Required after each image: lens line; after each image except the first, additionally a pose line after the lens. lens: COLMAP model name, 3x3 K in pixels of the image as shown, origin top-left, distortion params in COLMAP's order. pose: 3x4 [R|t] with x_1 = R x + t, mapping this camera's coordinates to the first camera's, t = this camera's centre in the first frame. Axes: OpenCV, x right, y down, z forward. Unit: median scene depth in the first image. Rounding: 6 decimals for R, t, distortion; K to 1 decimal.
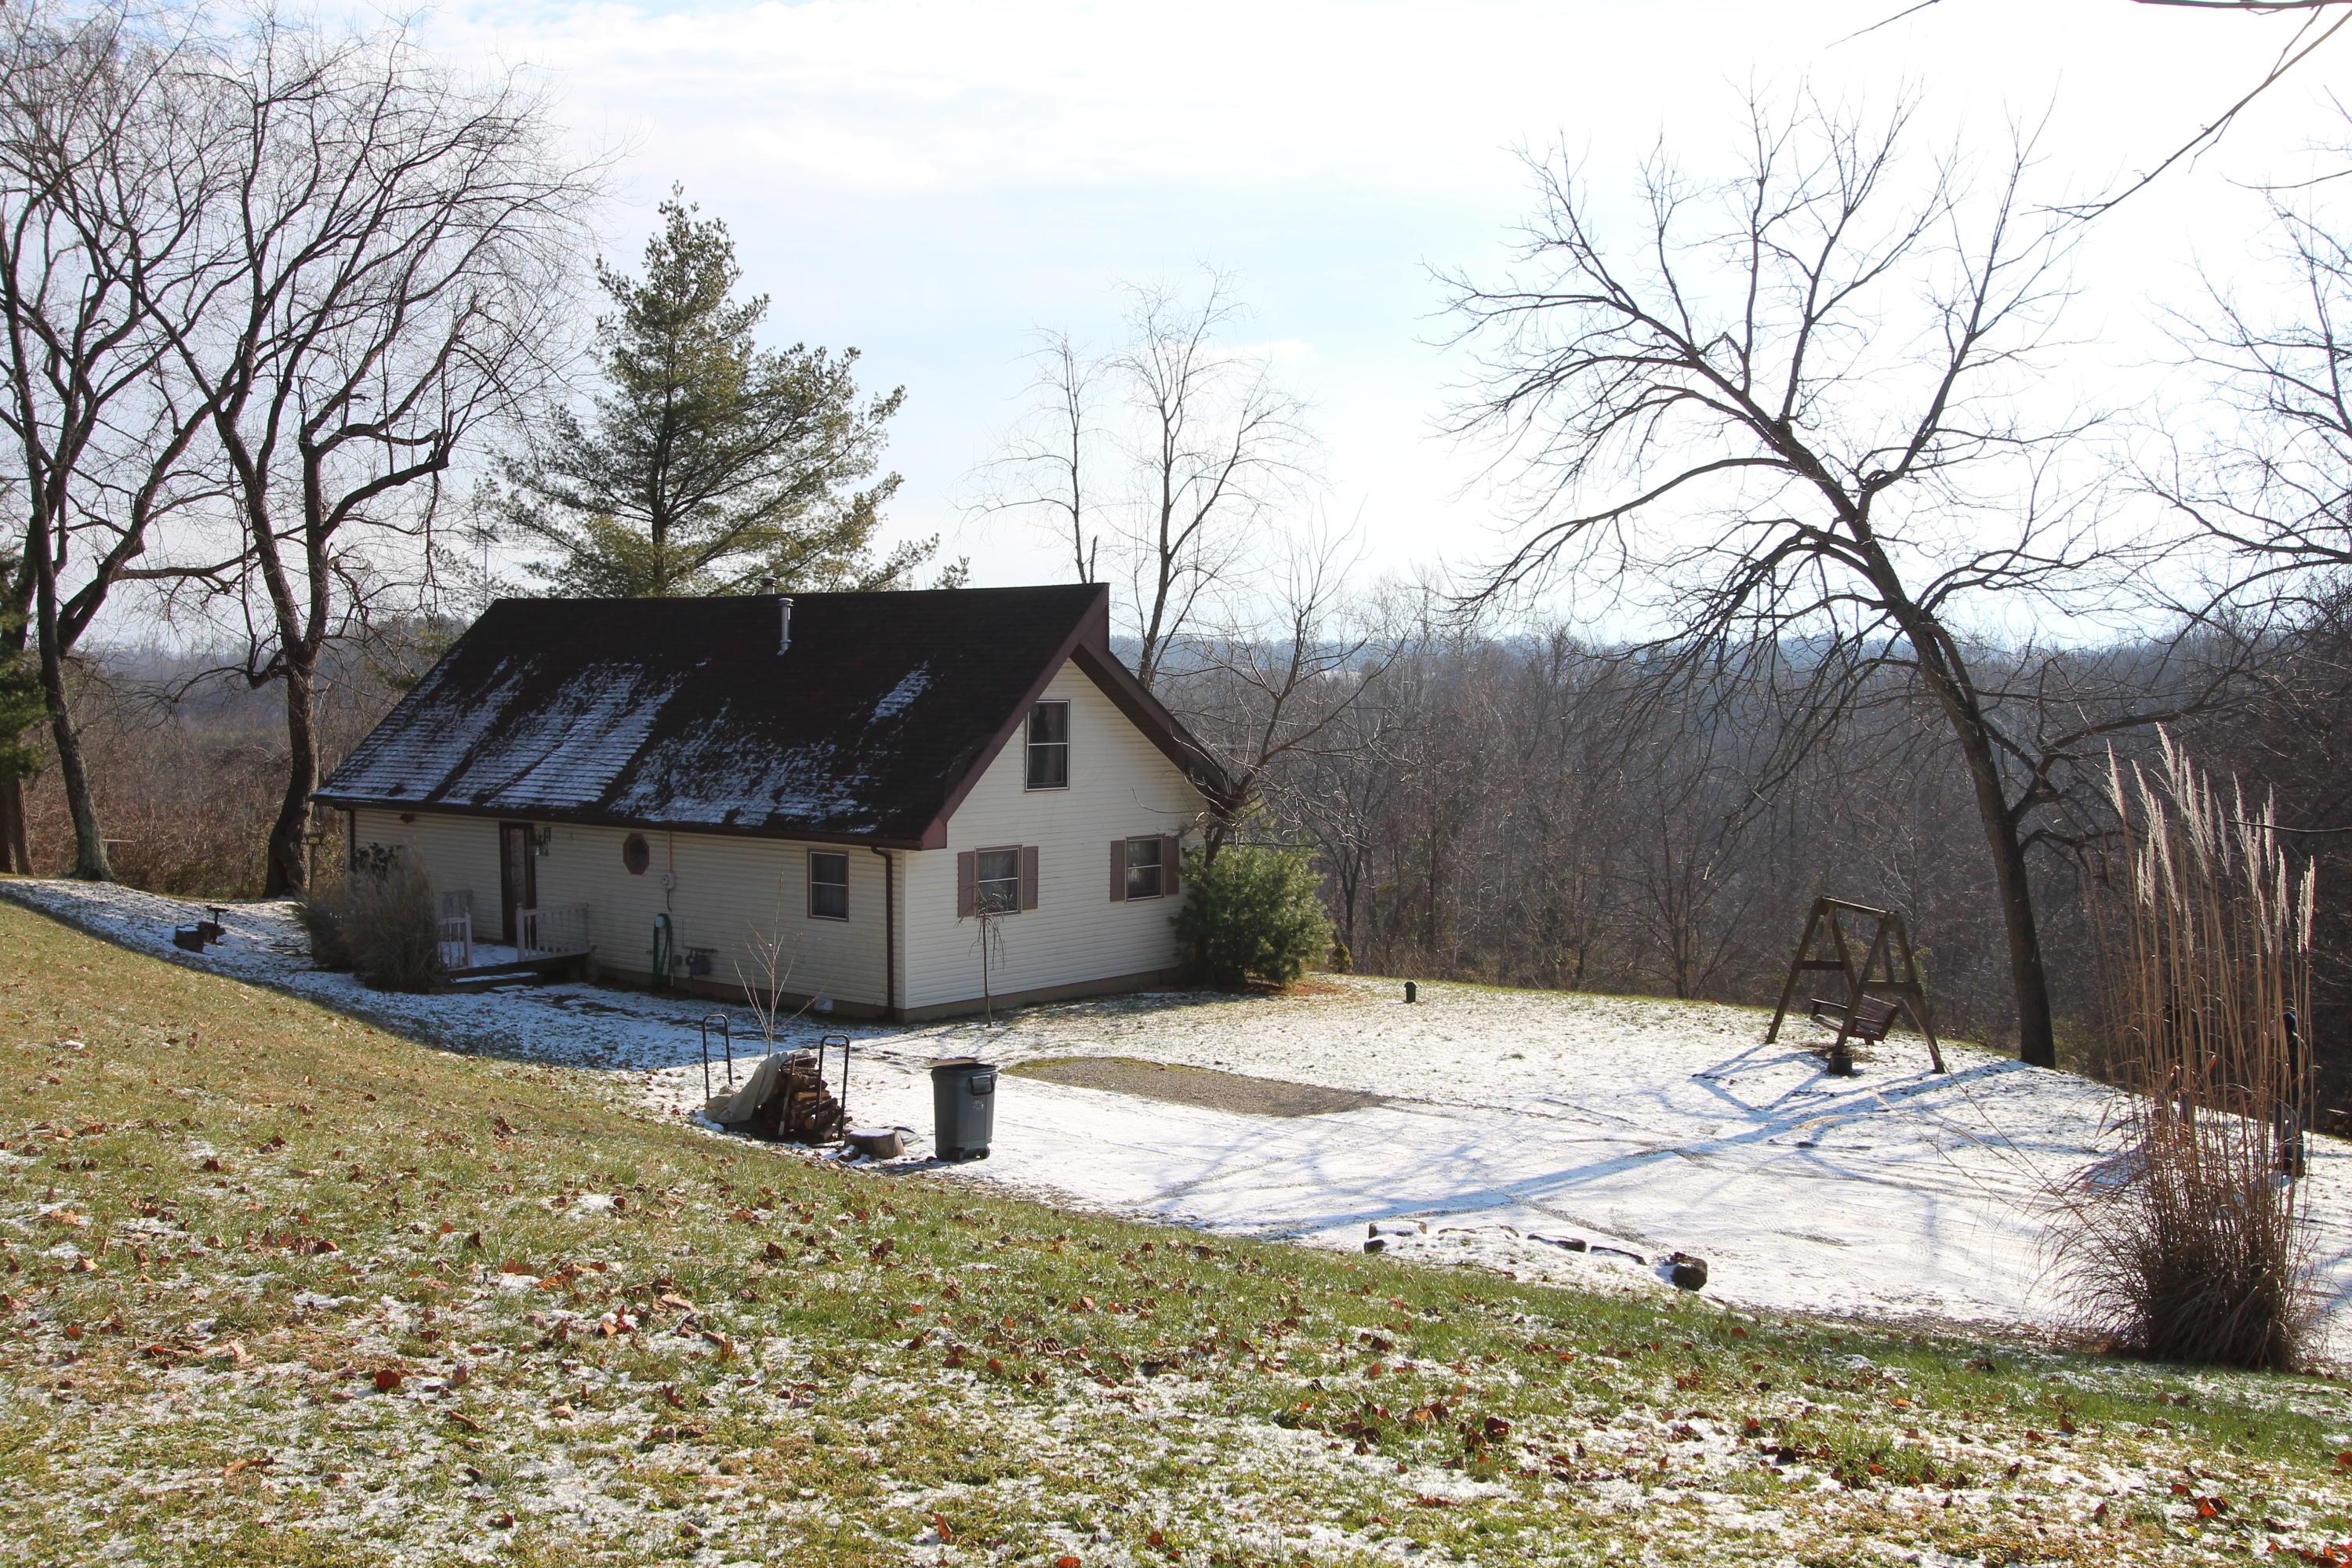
lens RADIAL K [[2283.3, 0, 1181.7], [0, 2283.3, 778.6], [0, 0, 1]] dist [0.012493, 0.000000]
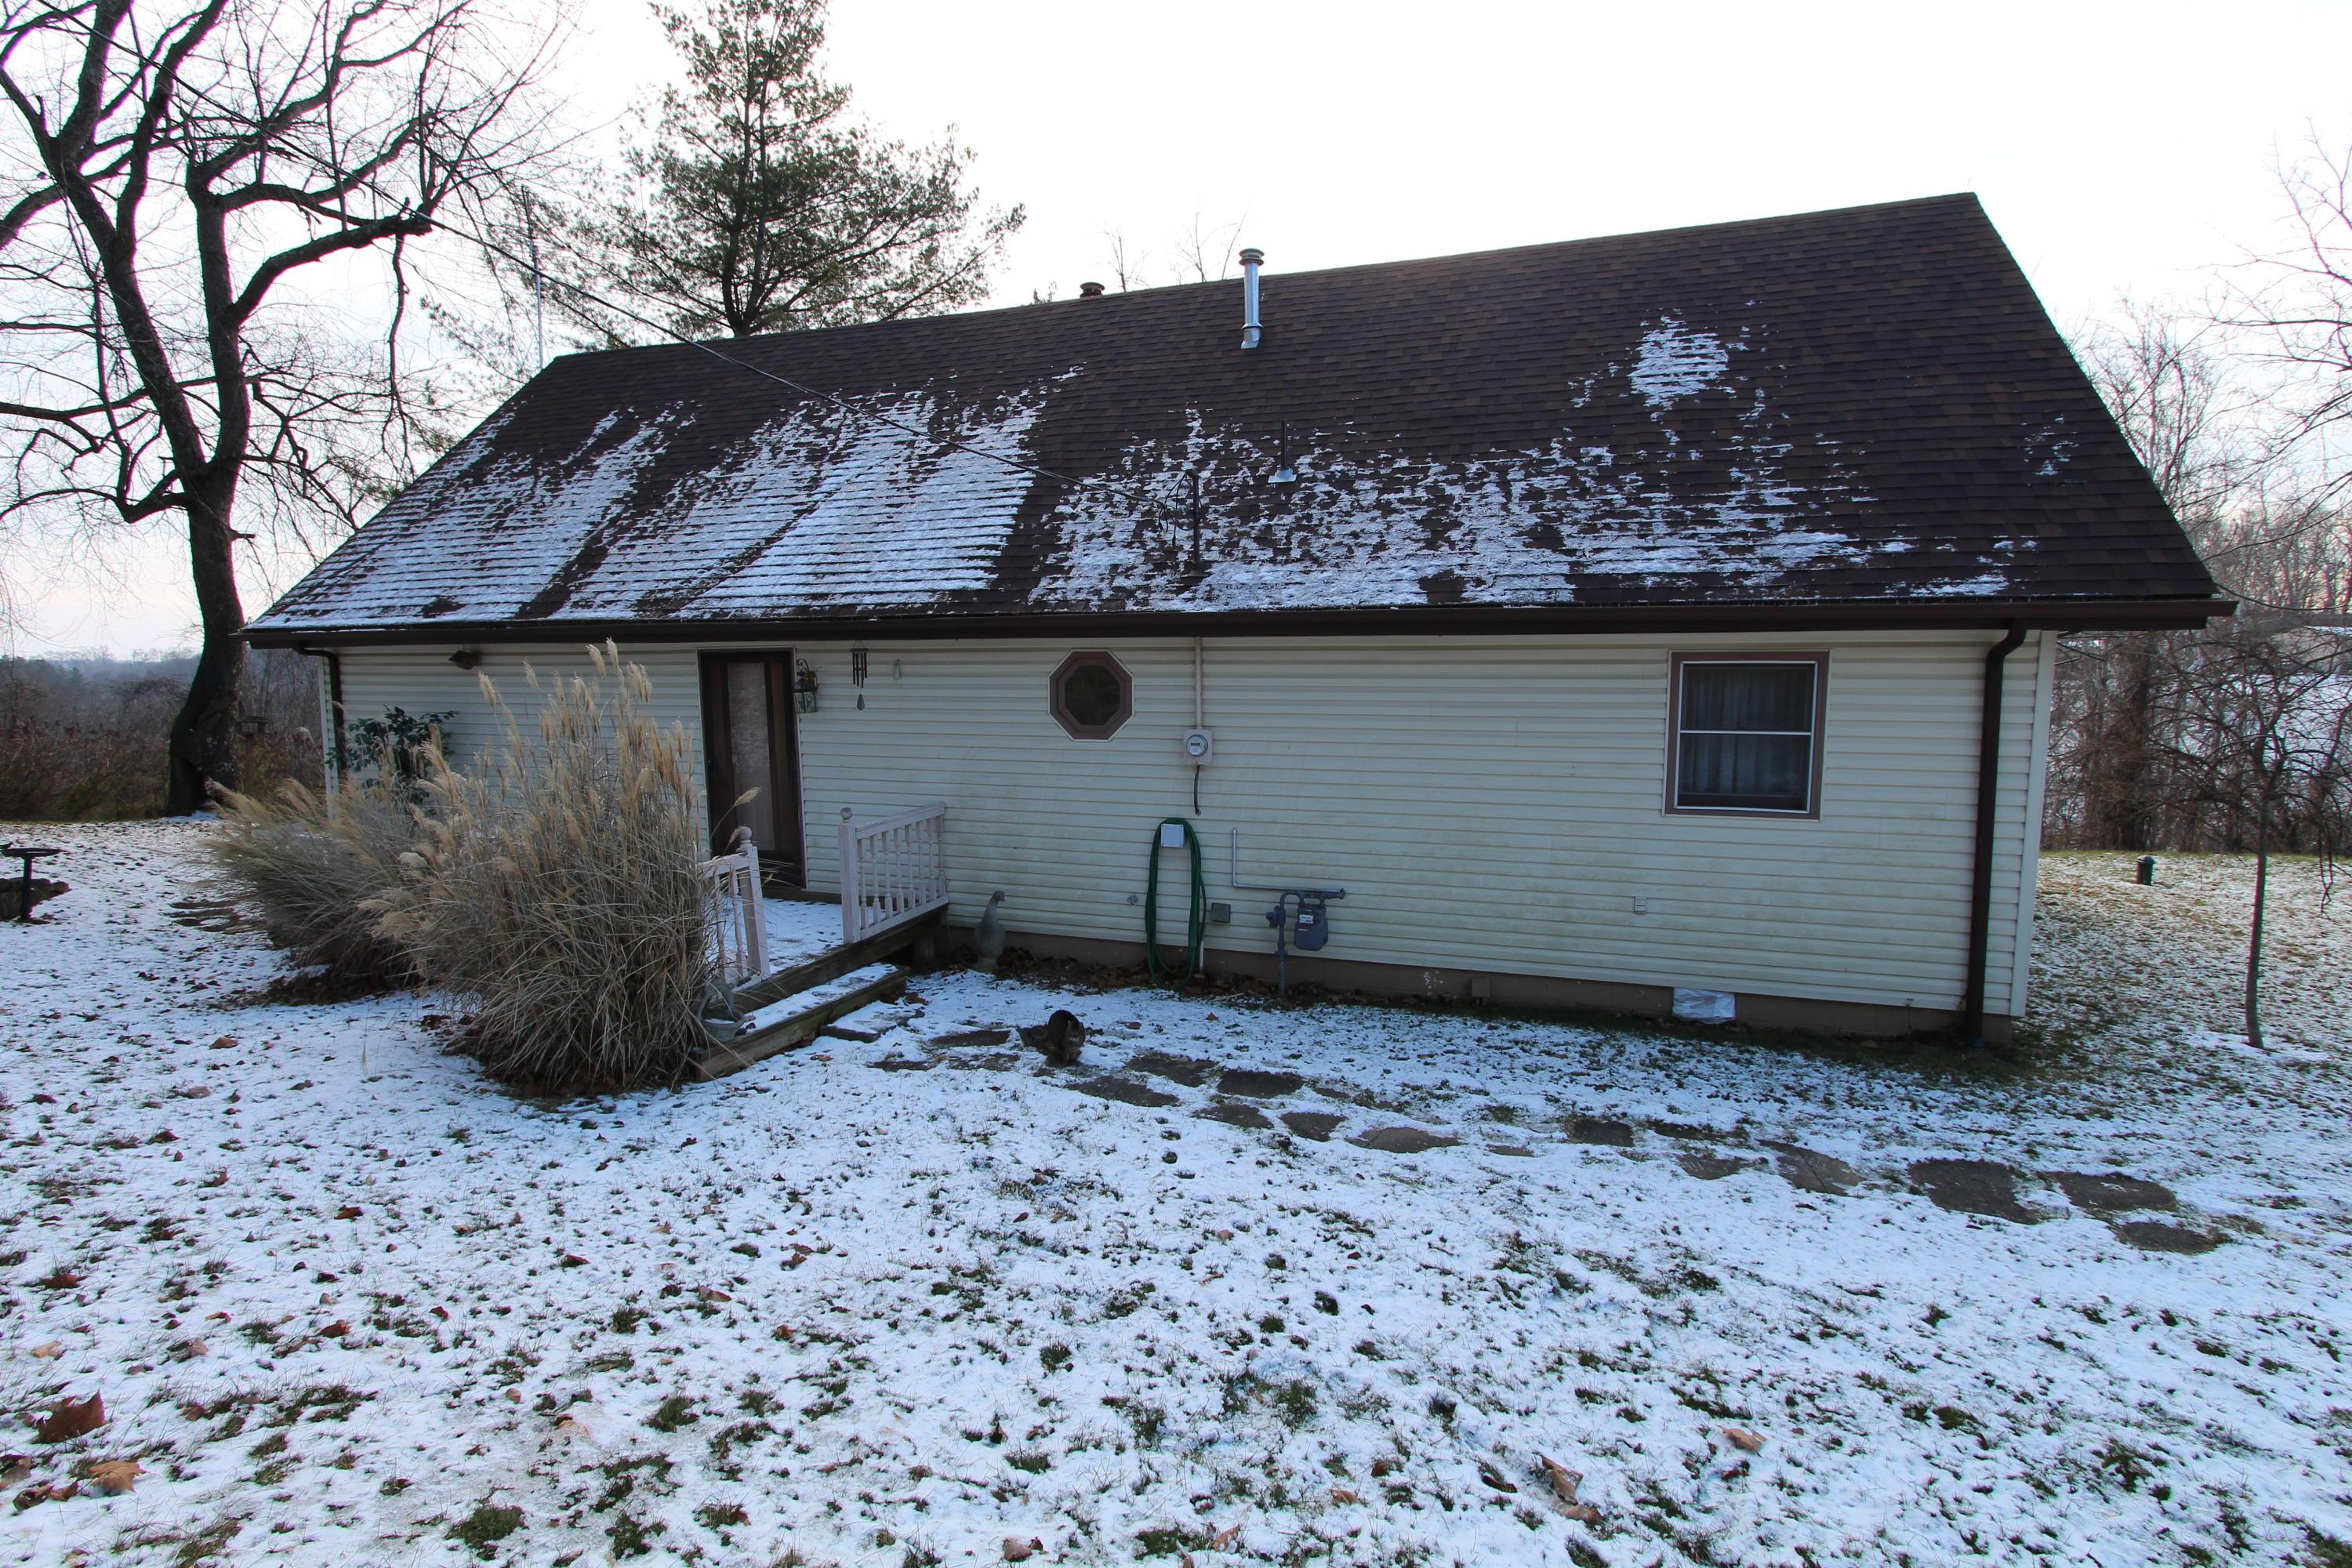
lens RADIAL K [[1090.3, 0, 1174.1], [0, 1090.3, 774.8], [0, 0, 1]] dist [-0.016597, 0.001151]
pose [[0.936387, -0.040034, 0.348679, -0.242496], [0.022753, 0.998308, 0.053518, 0.030206], [-0.350232, -0.042180, 0.935713, 0.626616]]
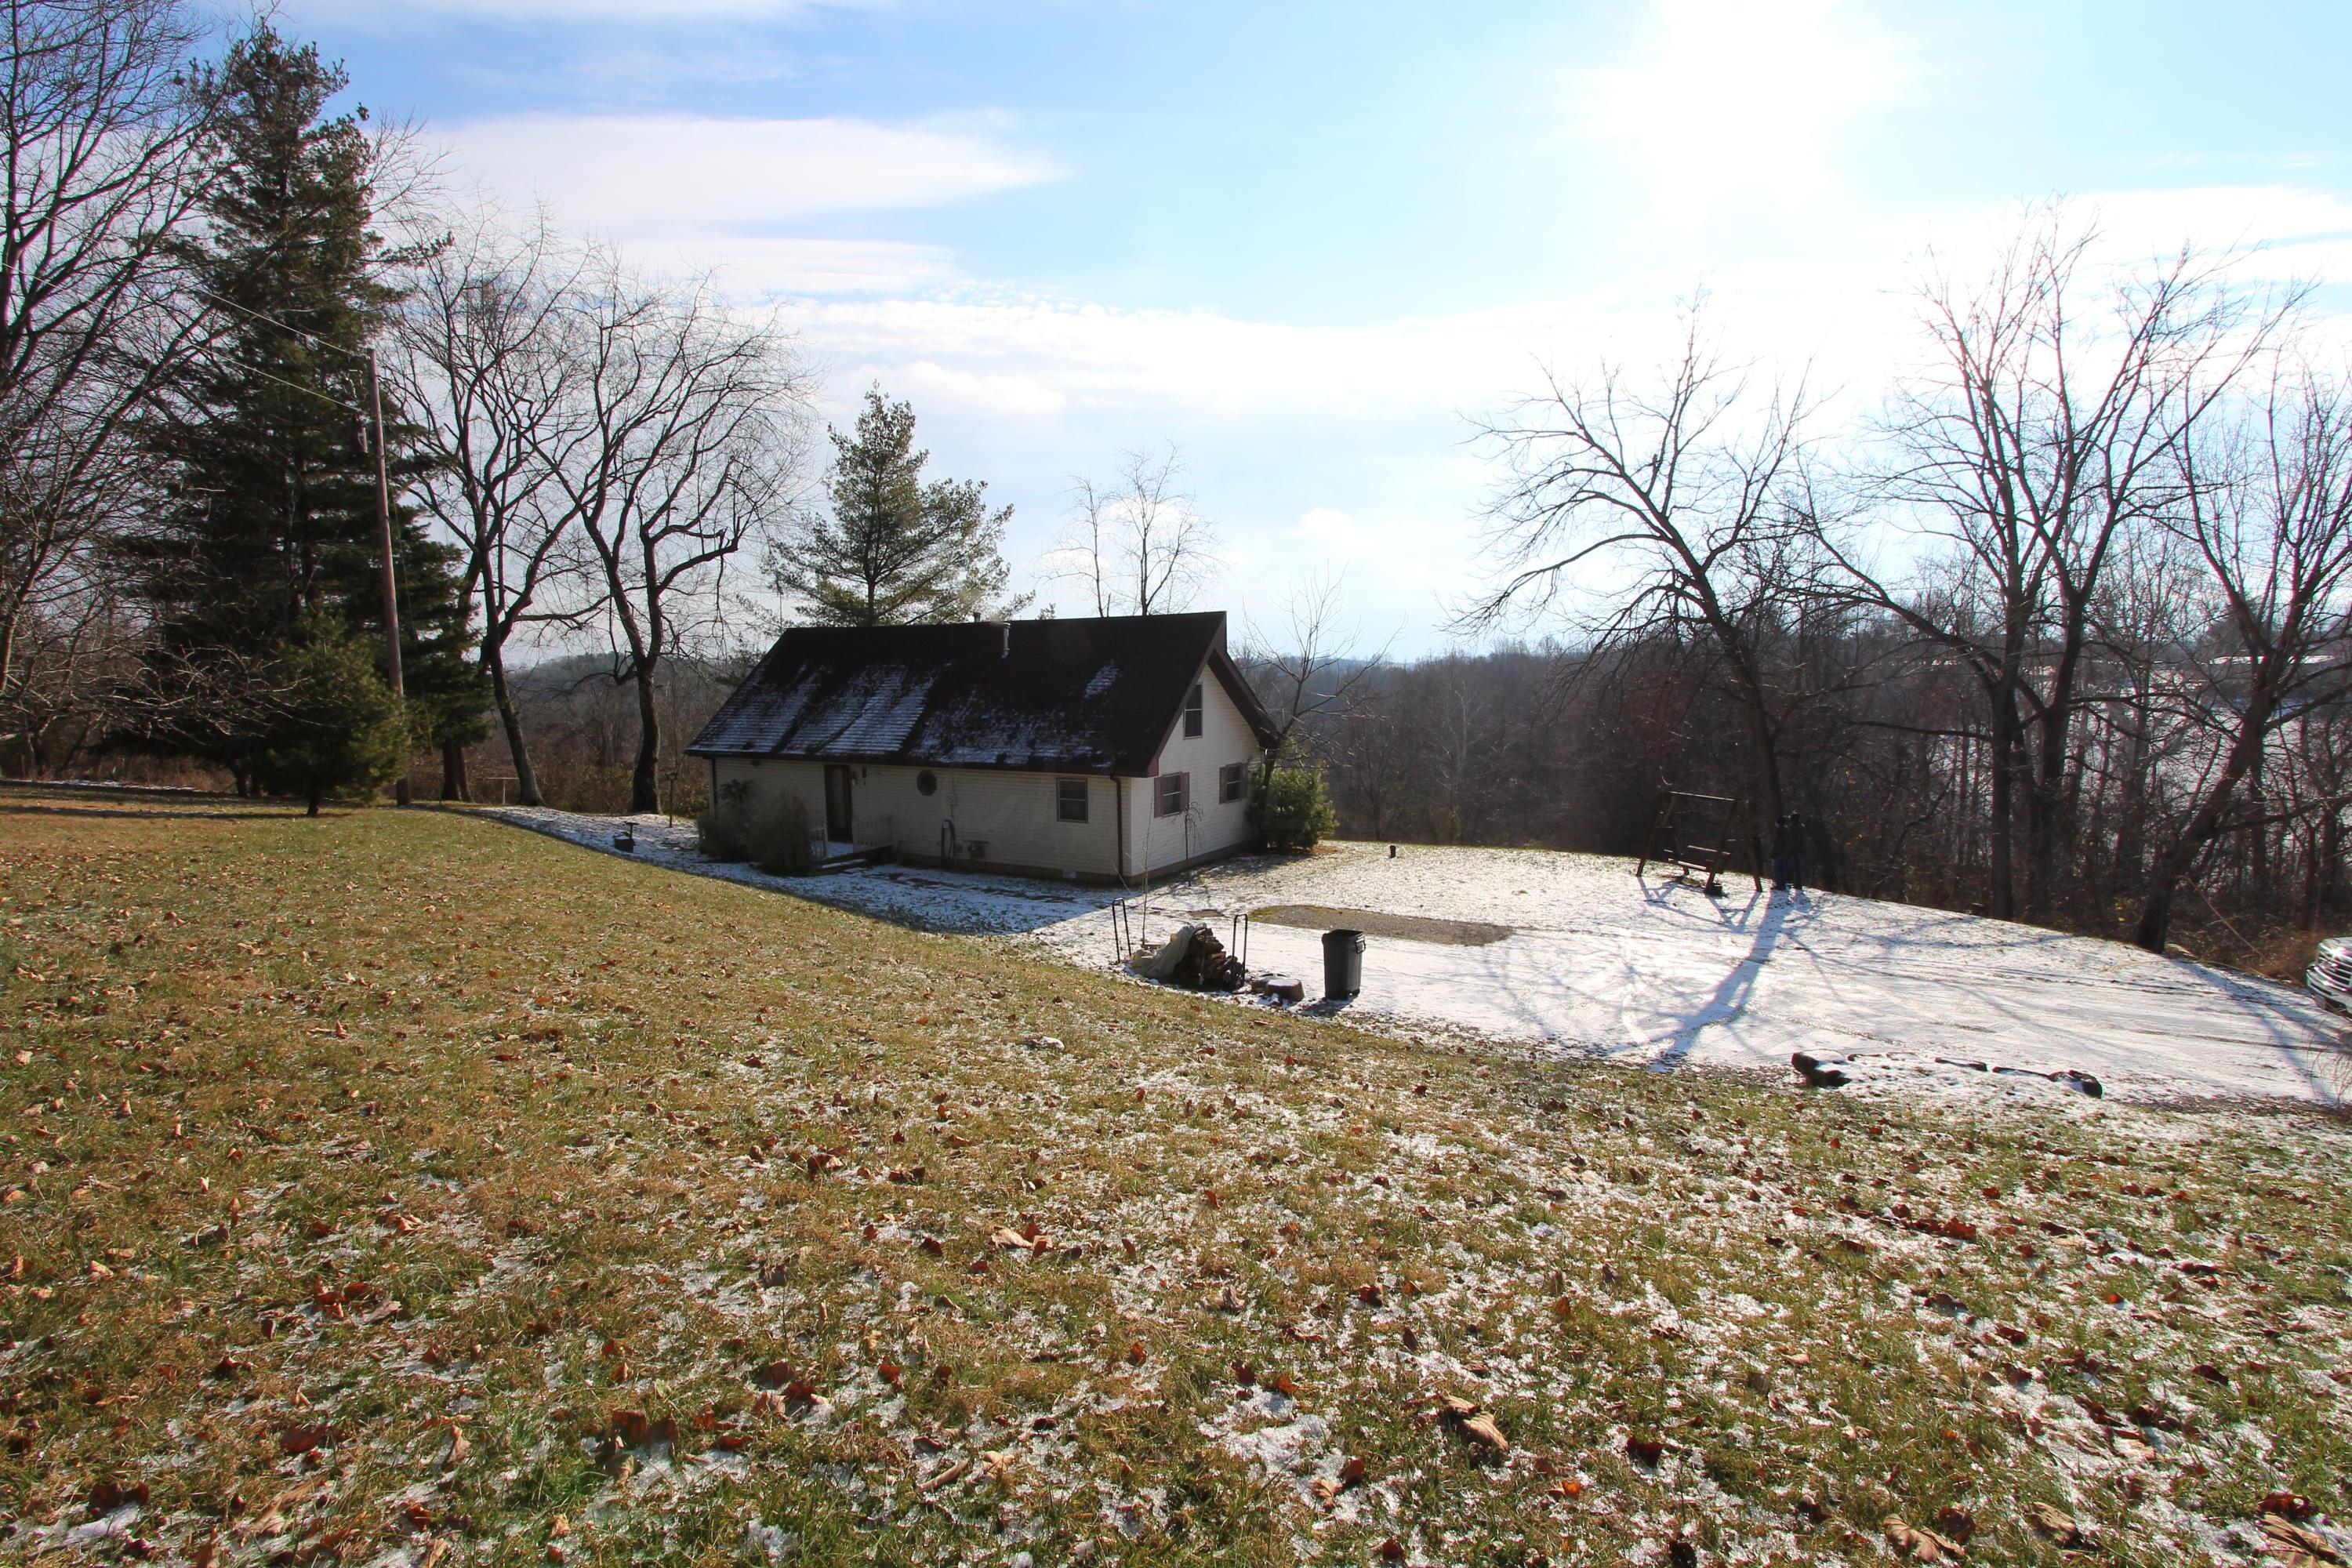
lens RADIAL K [[1090.3, 0, 1171.1], [0, 1090.3, 781.5], [0, 0, 1]] dist [-0.016597, 0.001151]
pose [[0.985985, -0.026413, 0.164730, -0.157101], [0.018176, 0.998517, 0.051311, -0.003331], [-0.165841, -0.047598, 0.985003, 0.175464]]
